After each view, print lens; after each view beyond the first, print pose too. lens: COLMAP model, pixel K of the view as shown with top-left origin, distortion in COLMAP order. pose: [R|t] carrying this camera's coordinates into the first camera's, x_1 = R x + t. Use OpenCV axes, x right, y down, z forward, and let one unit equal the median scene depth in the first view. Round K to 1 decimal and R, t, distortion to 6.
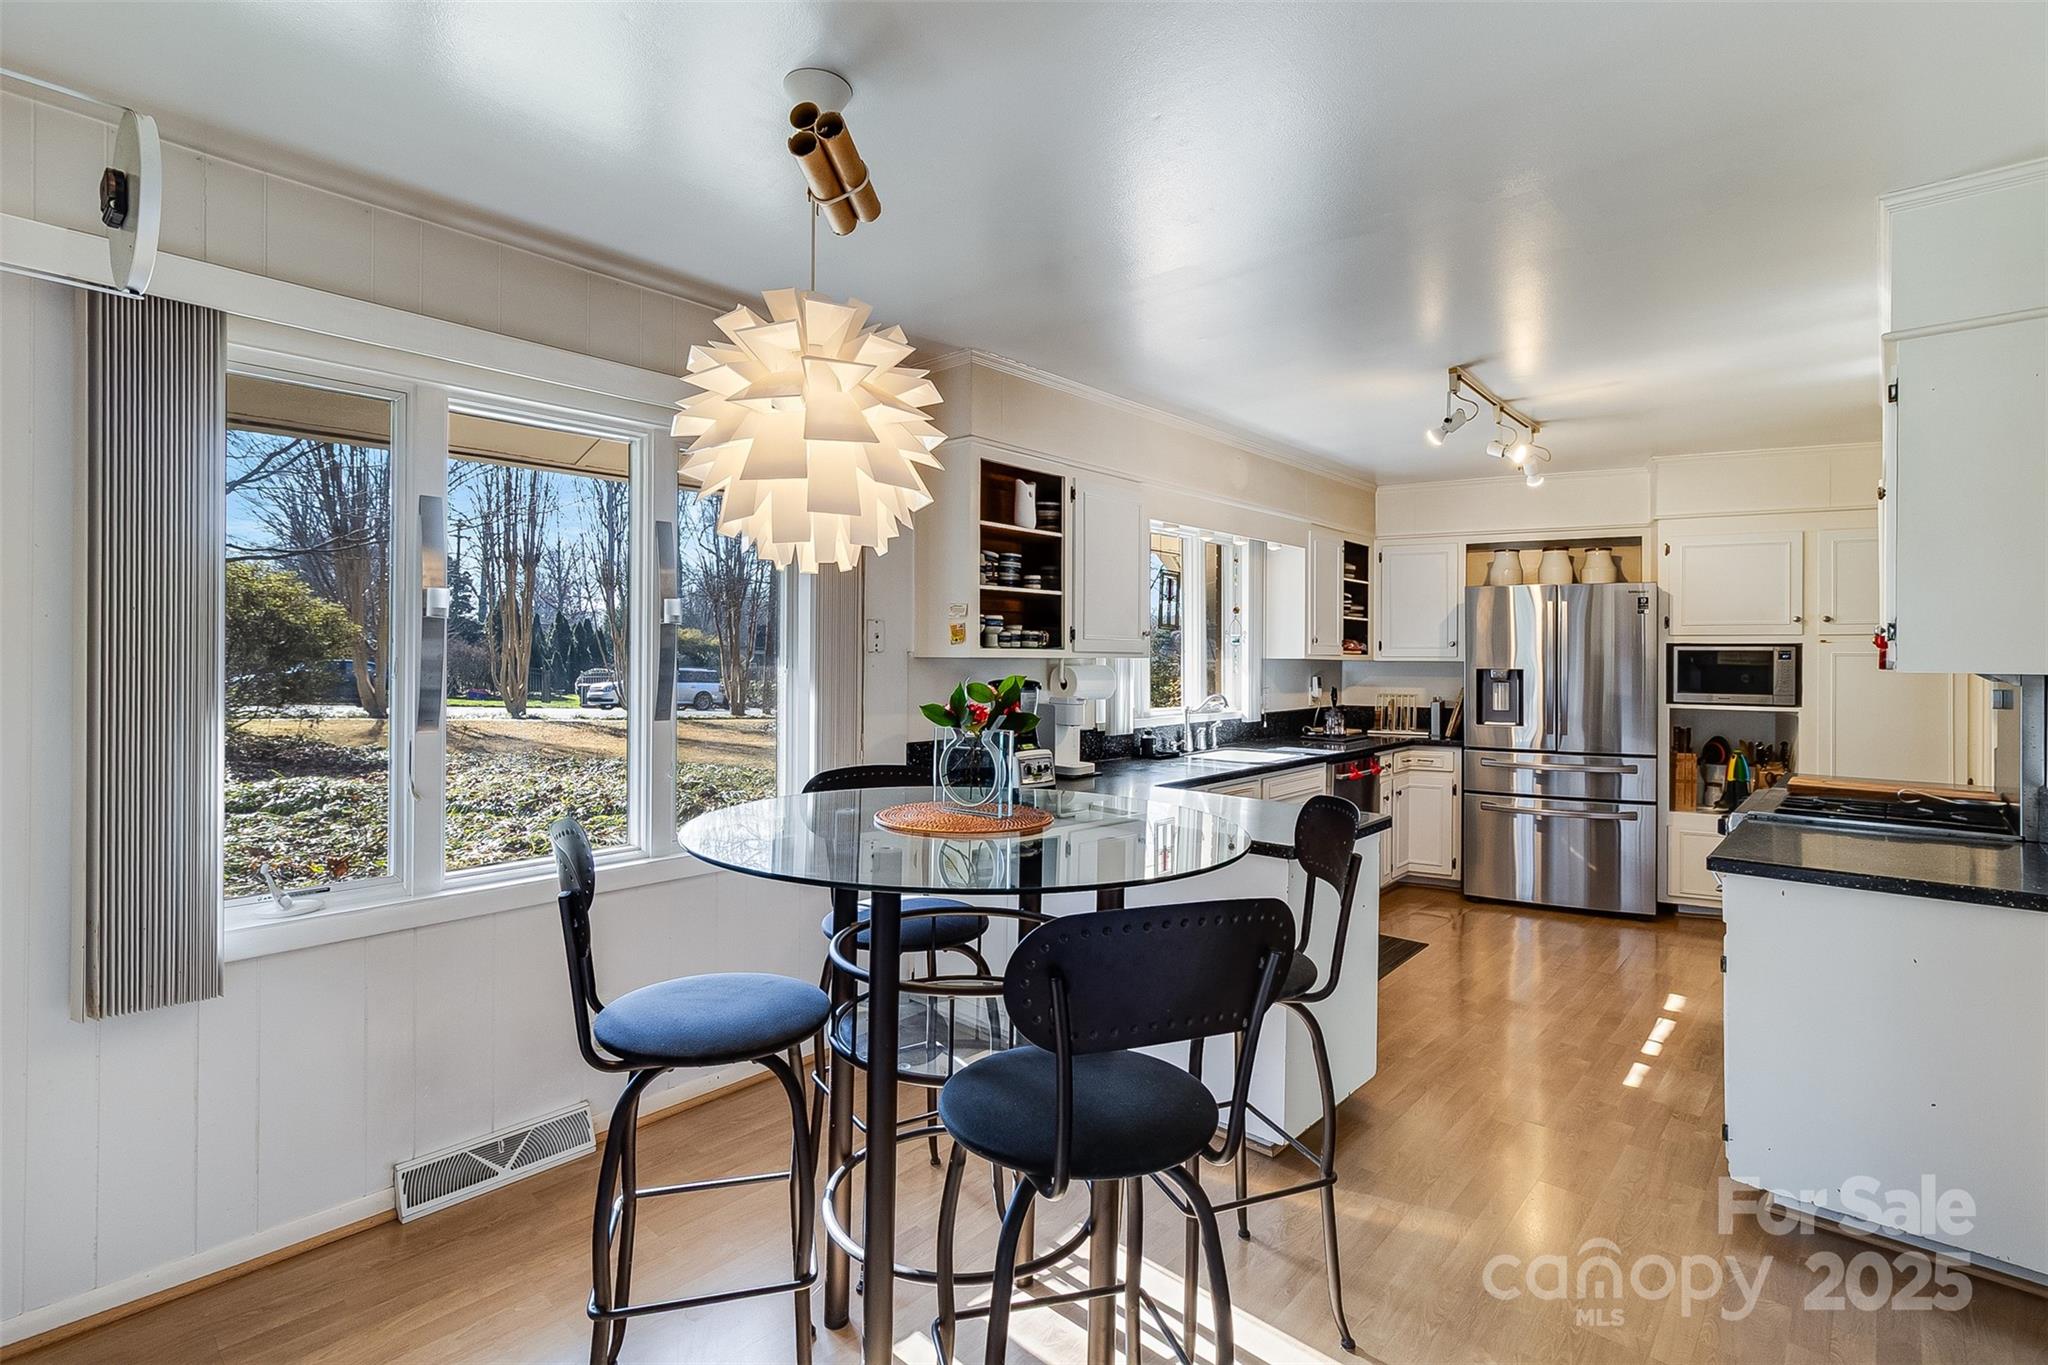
lens RADIAL K [[951.1, 0, 1032.7], [0, 951.1, 651.4], [0, 0, 1]] dist [-0.000528, 0.000965]
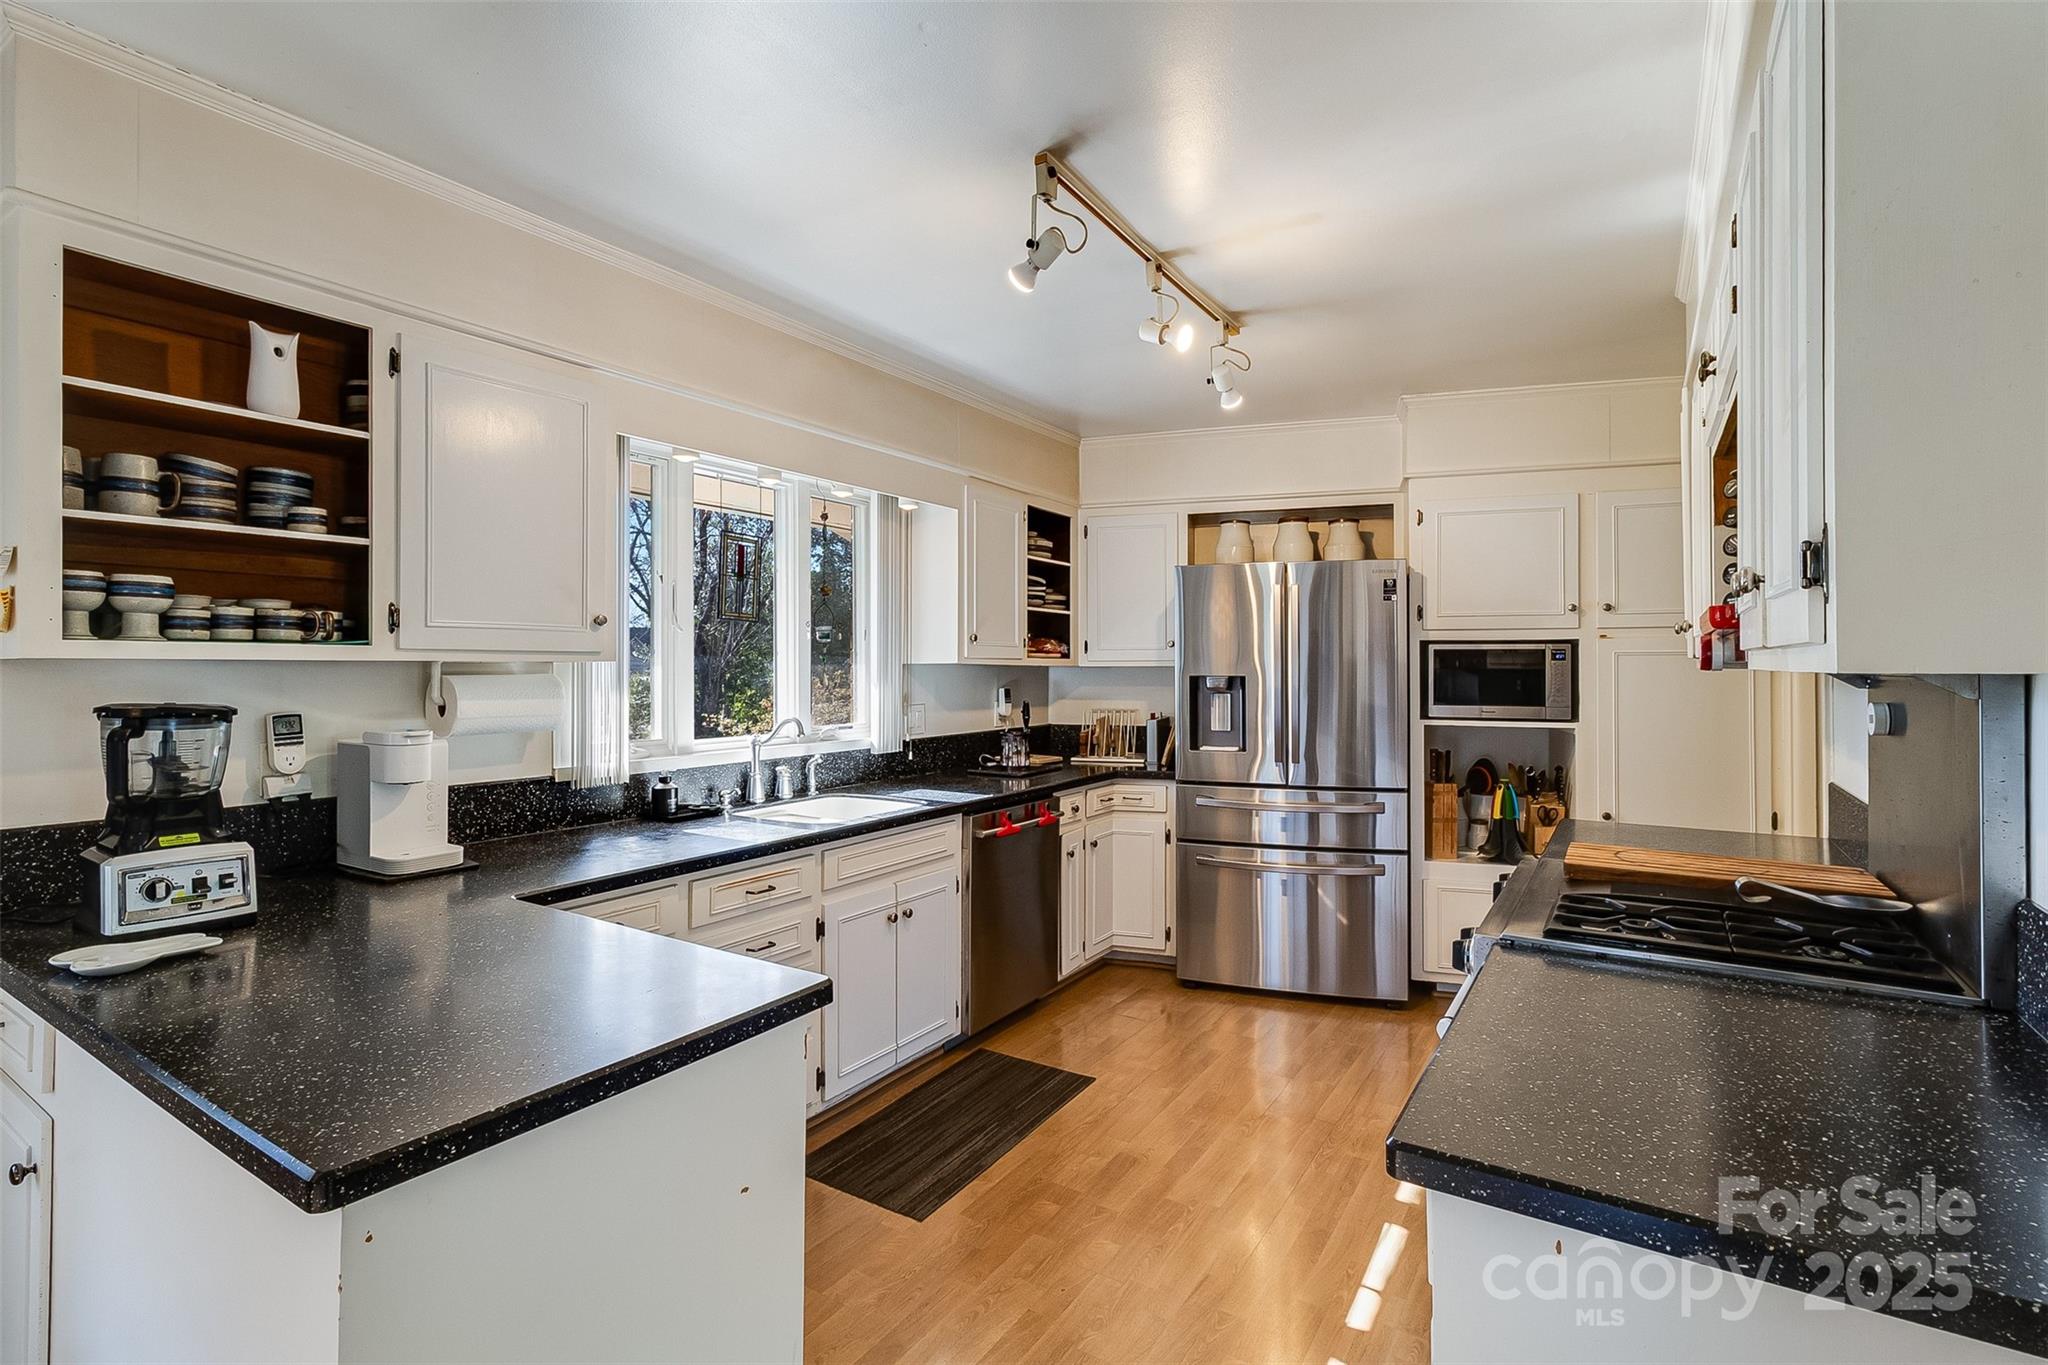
lens RADIAL K [[951.1, 0, 1033.9], [0, 951.1, 657.7], [0, 0, 1]] dist [-0.000528, 0.000965]
pose [[0.986406, -0.004606, 0.164265, 0.233042], [0.005349, 0.999977, -0.004079, 0.006886], [-0.164242, 0.004903, 0.986408, 0.294834]]
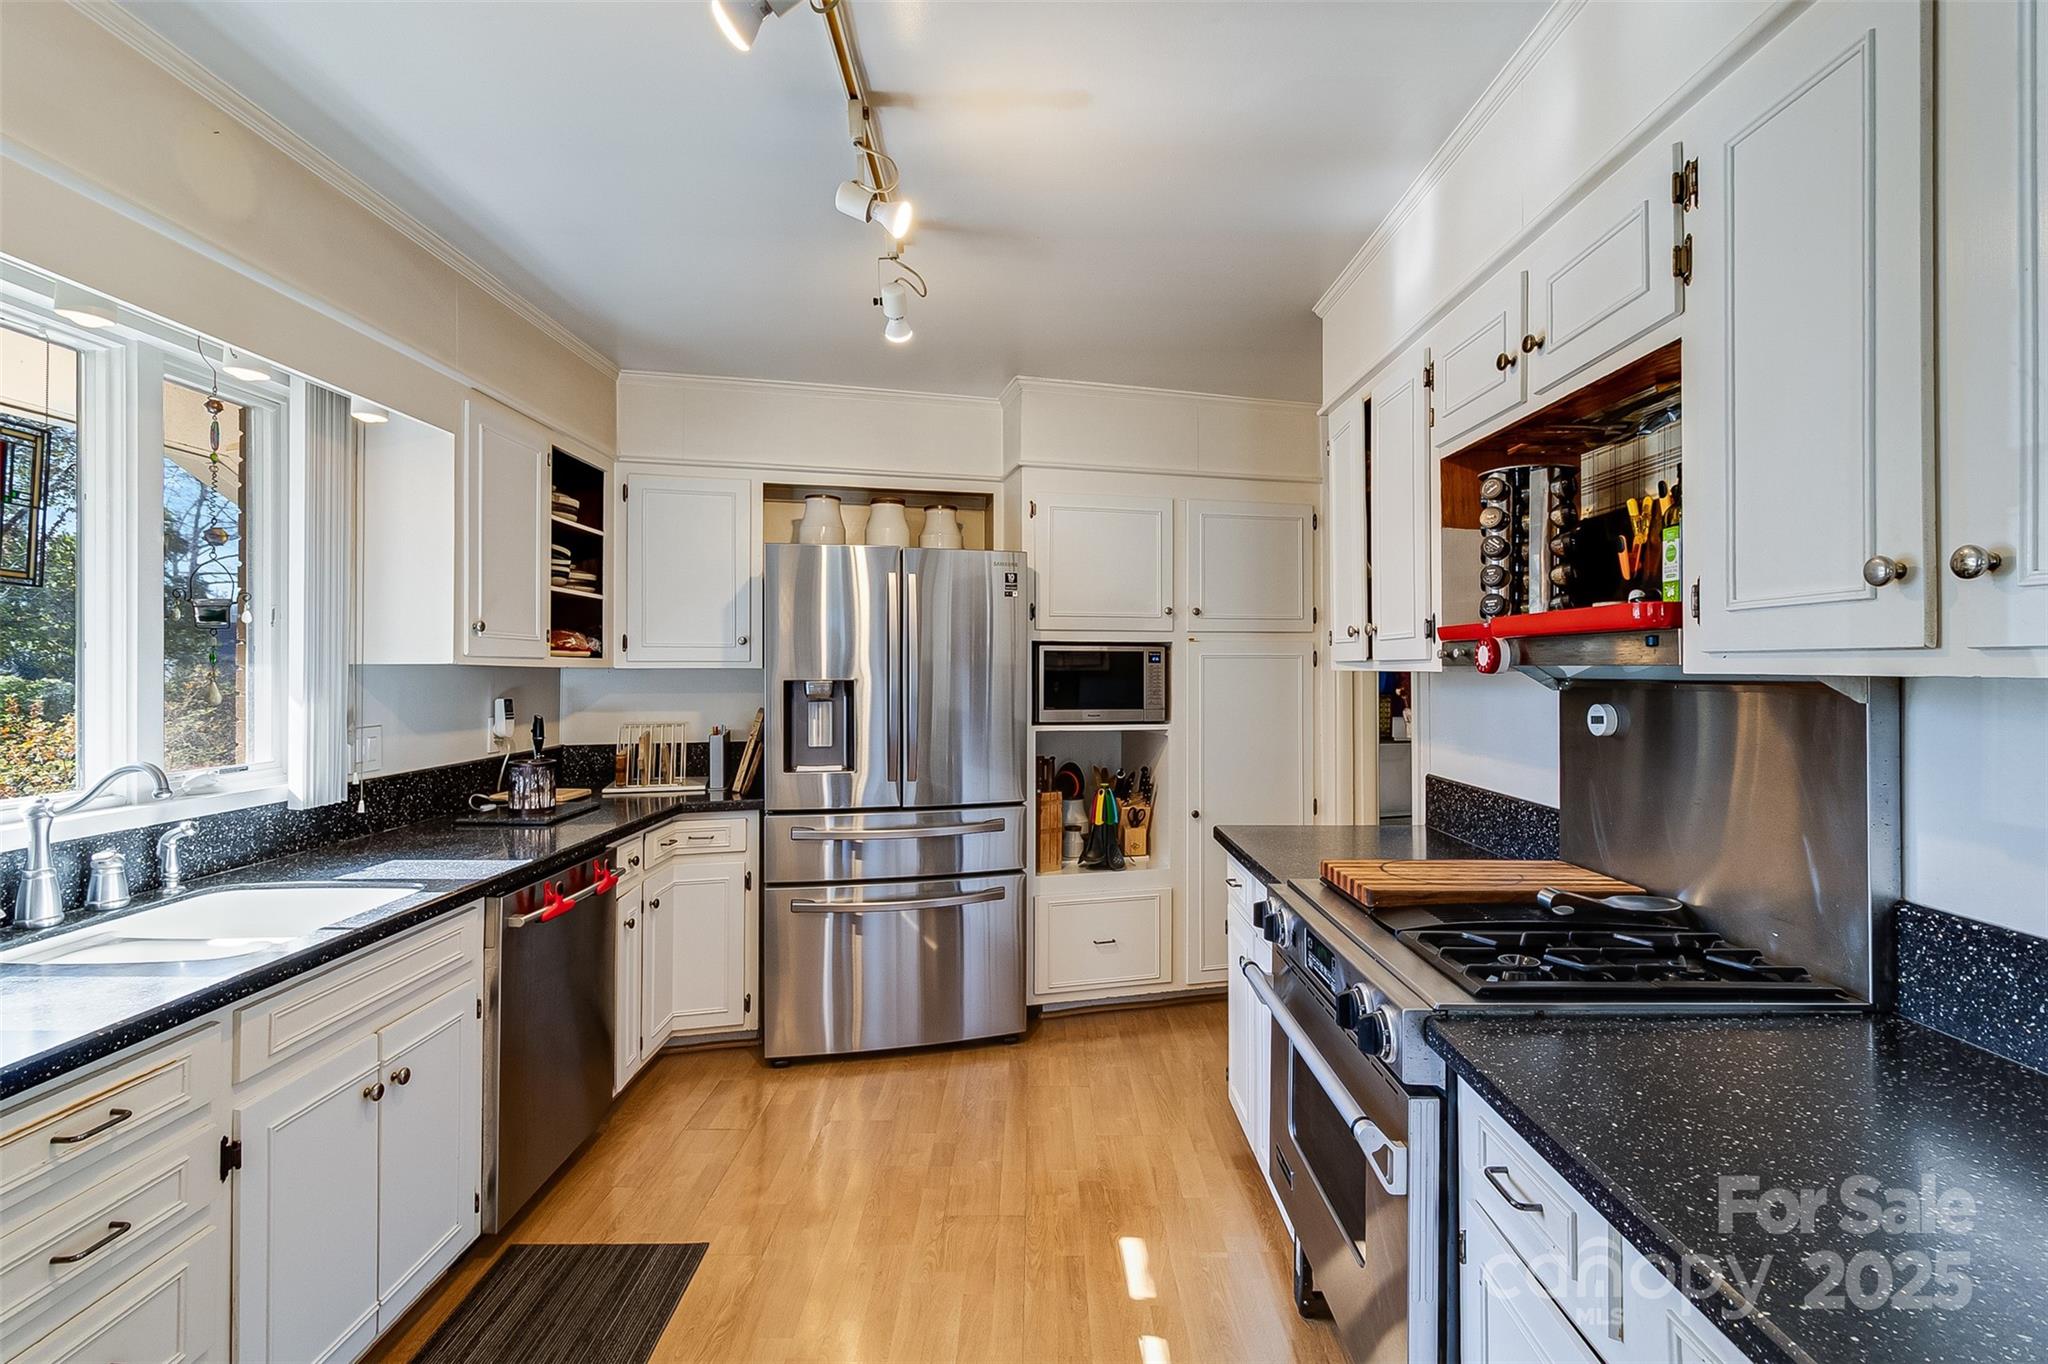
lens RADIAL K [[951.1, 0, 1039.3], [0, 951.1, 658.3], [0, 0, 1]] dist [-0.000528, 0.000965]
pose [[0.741764, 0.001680, 0.670659, 0.190389], [0.000749, 0.999994, -0.003332, 0.006997], [-0.670661, 0.002974, 0.741758, 0.463119]]
